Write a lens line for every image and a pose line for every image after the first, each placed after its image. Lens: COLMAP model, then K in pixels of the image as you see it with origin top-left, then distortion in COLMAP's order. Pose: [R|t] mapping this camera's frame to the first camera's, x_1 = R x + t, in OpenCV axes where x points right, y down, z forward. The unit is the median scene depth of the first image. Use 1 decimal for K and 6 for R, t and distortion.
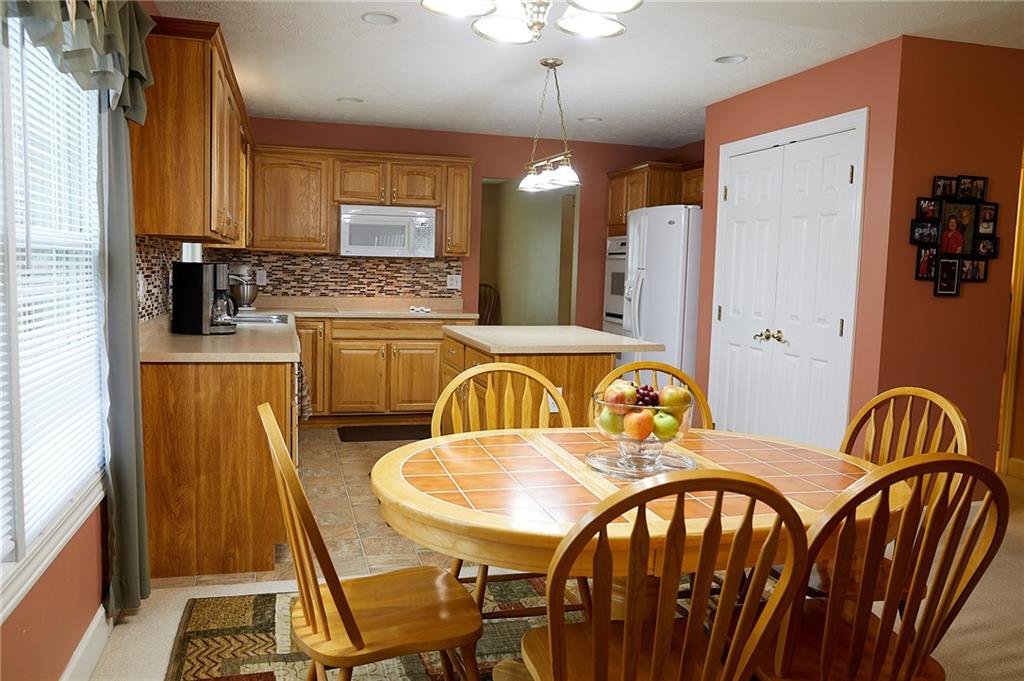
lens RADIAL K [[865.3, 0, 512.9], [0, 865.3, 341.8], [0, 0, 1]] dist [-0.075064, -0.001320]
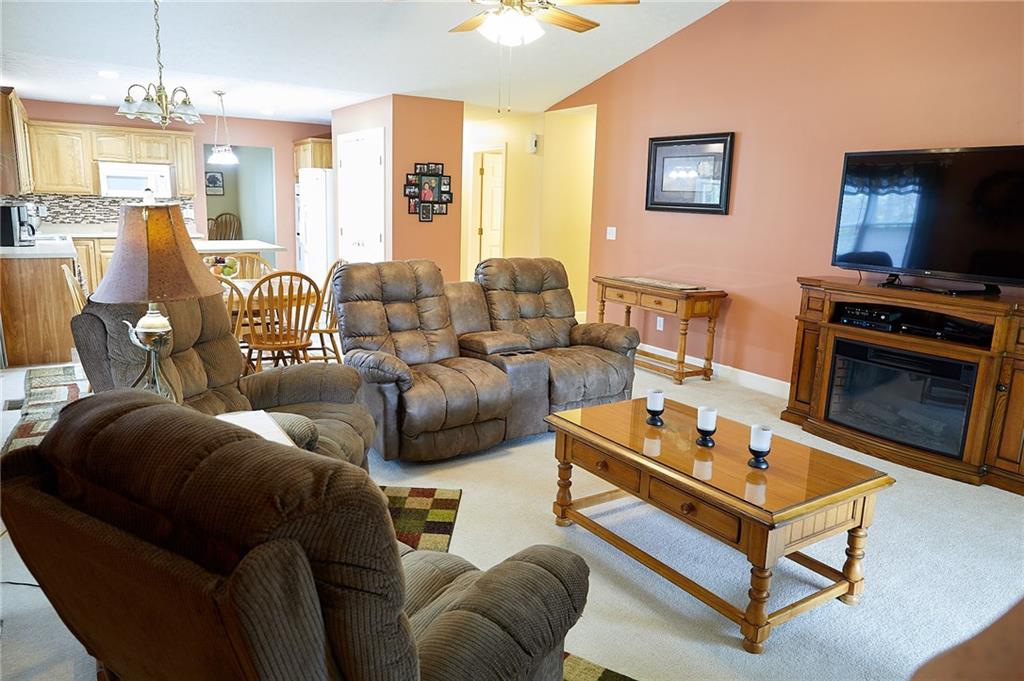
lens RADIAL K [[699.0, 0, 511.0], [0, 699.0, 337.5], [0, 0, 1]] dist [0.000656, -0.004849]
pose [[0.951709, -0.056867, 0.301690, 0.175208], [0.022215, 0.992875, 0.117071, 0.032319], [-0.306198, -0.104715, 0.946191, -0.718080]]
